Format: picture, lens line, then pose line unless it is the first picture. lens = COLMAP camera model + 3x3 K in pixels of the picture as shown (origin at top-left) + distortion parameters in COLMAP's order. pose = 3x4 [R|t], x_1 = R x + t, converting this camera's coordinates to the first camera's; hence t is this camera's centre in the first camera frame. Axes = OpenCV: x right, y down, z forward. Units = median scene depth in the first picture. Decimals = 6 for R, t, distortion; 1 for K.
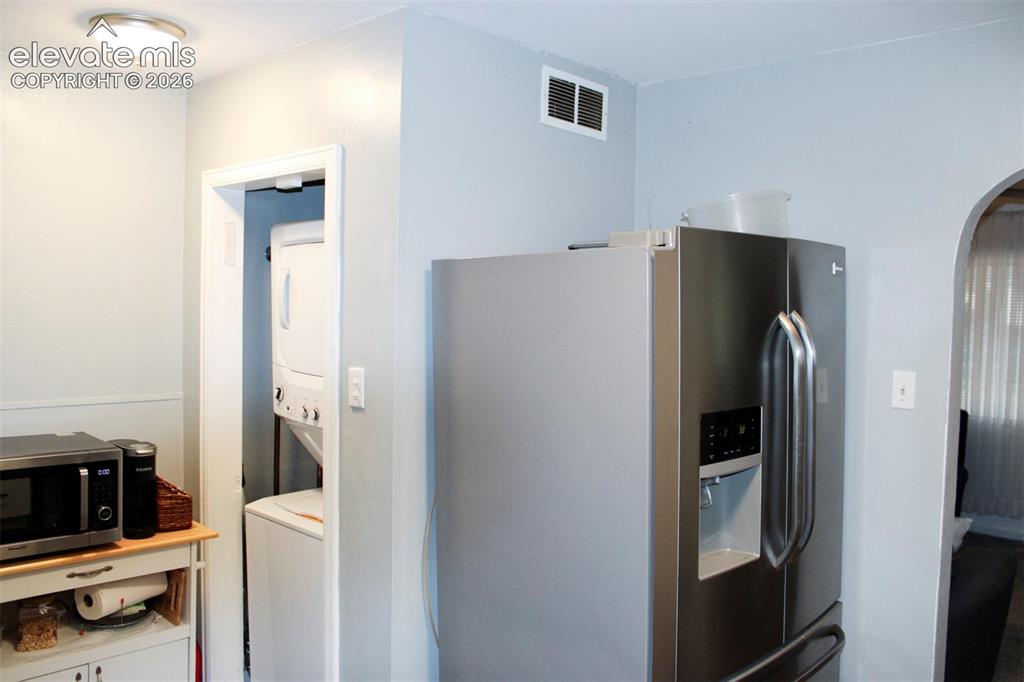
lens RADIAL K [[851.1, 0, 514.4], [0, 851.1, 341.6], [0, 0, 1]] dist [-0.162143, 0.144718]
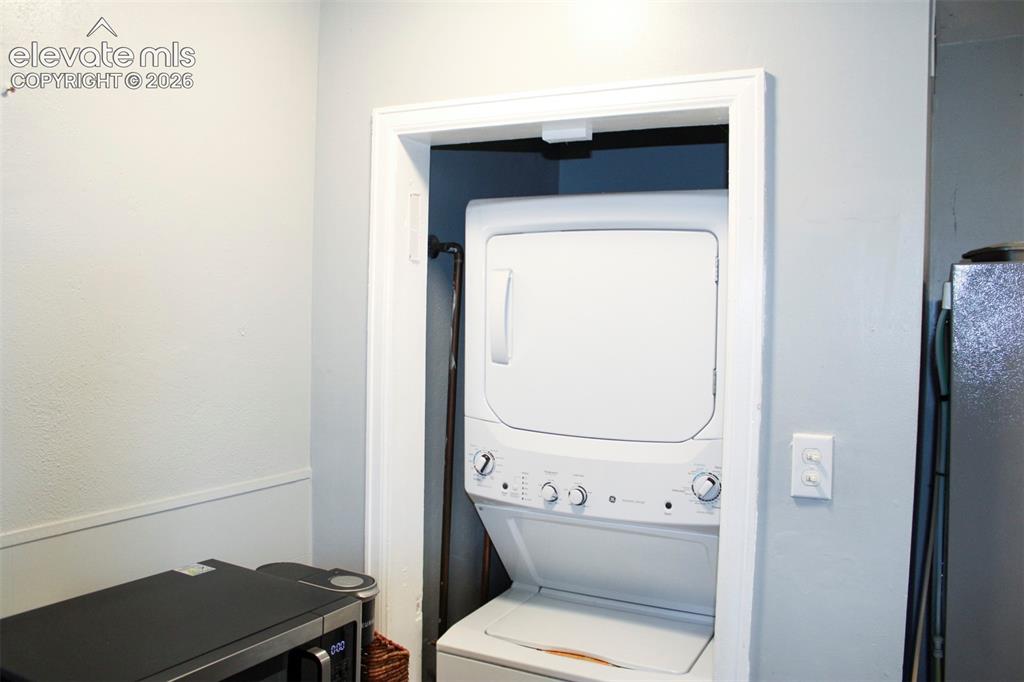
lens RADIAL K [[851.1, 0, 511.1], [0, 851.1, 338.1], [0, 0, 1]] dist [-0.162143, 0.144718]
pose [[0.962559, -0.004423, 0.271038, -0.483552], [0.009146, 0.999827, -0.016166, -0.026429], [-0.270919, 0.018039, 0.962433, 0.409091]]
